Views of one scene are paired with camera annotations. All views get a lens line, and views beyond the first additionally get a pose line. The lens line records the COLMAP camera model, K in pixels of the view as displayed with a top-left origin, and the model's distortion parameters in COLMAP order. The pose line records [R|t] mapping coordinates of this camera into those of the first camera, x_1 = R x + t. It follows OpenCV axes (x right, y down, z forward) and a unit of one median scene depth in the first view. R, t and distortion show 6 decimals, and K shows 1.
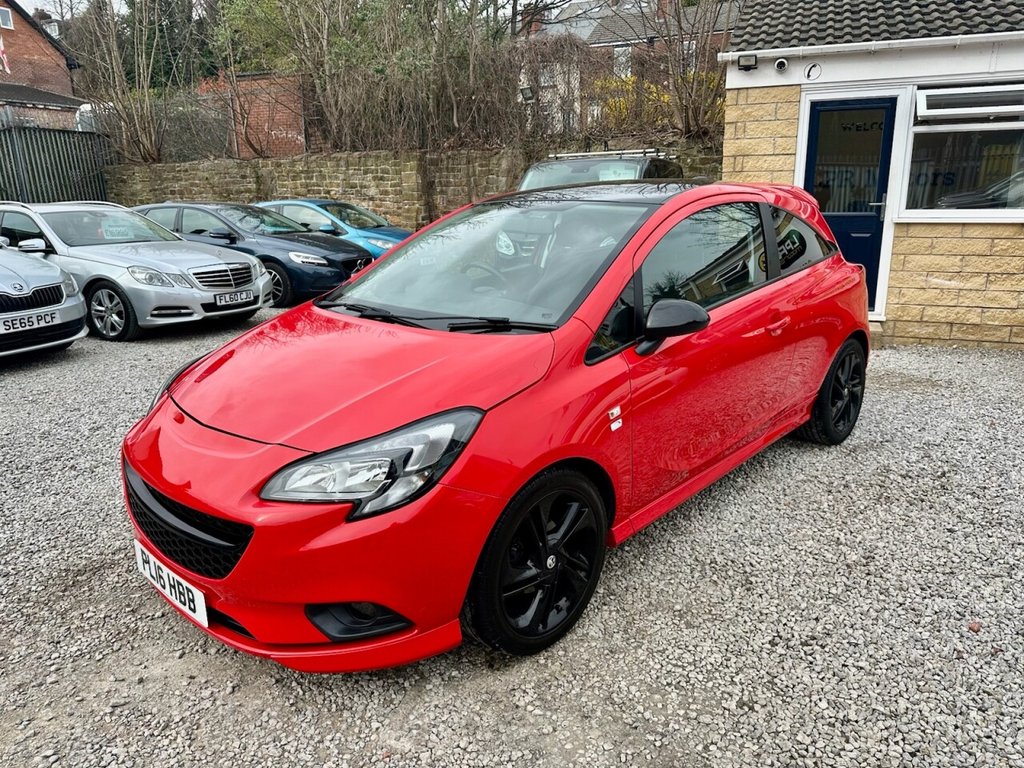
lens RADIAL K [[733.5, 0, 520.2], [0, 733.5, 381.0], [0, 0, 1]] dist [0.028202, -0.036549]
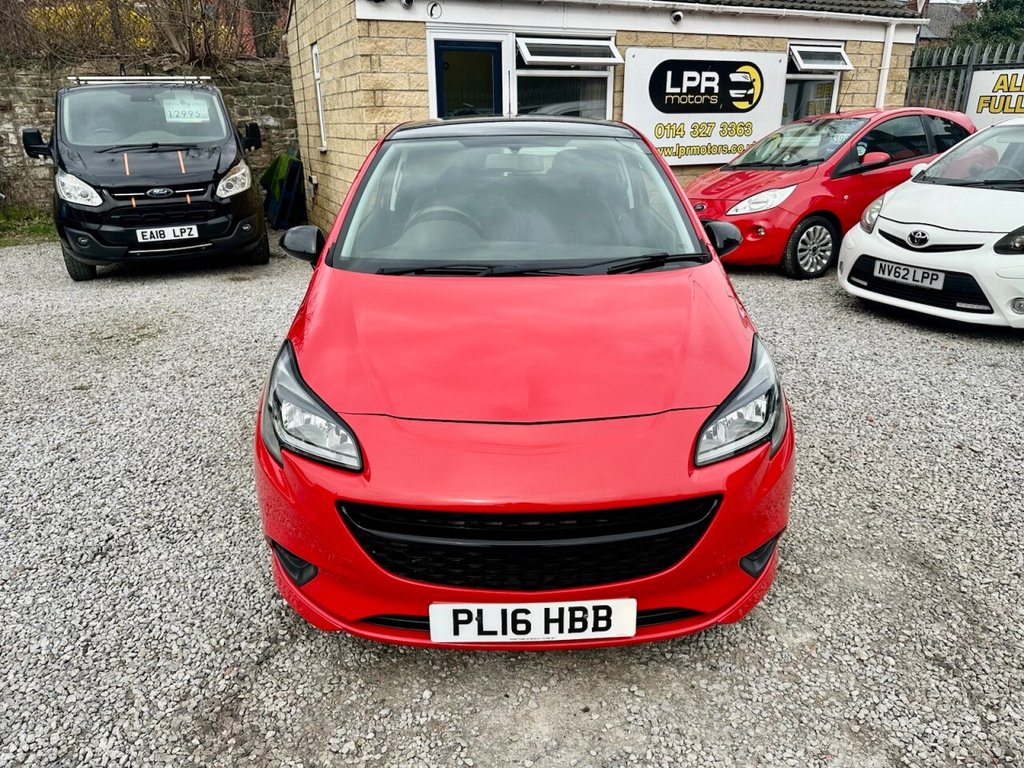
lens RADIAL K [[733.5, 0, 535.3], [0, 733.5, 374.3], [0, 0, 1]] dist [0.028202, -0.036549]
pose [[0.738763, -0.211103, 0.640050, -0.444103], [0.163038, 0.977450, 0.134203, -0.046077], [-0.653948, 0.005208, 0.756522, 0.175706]]
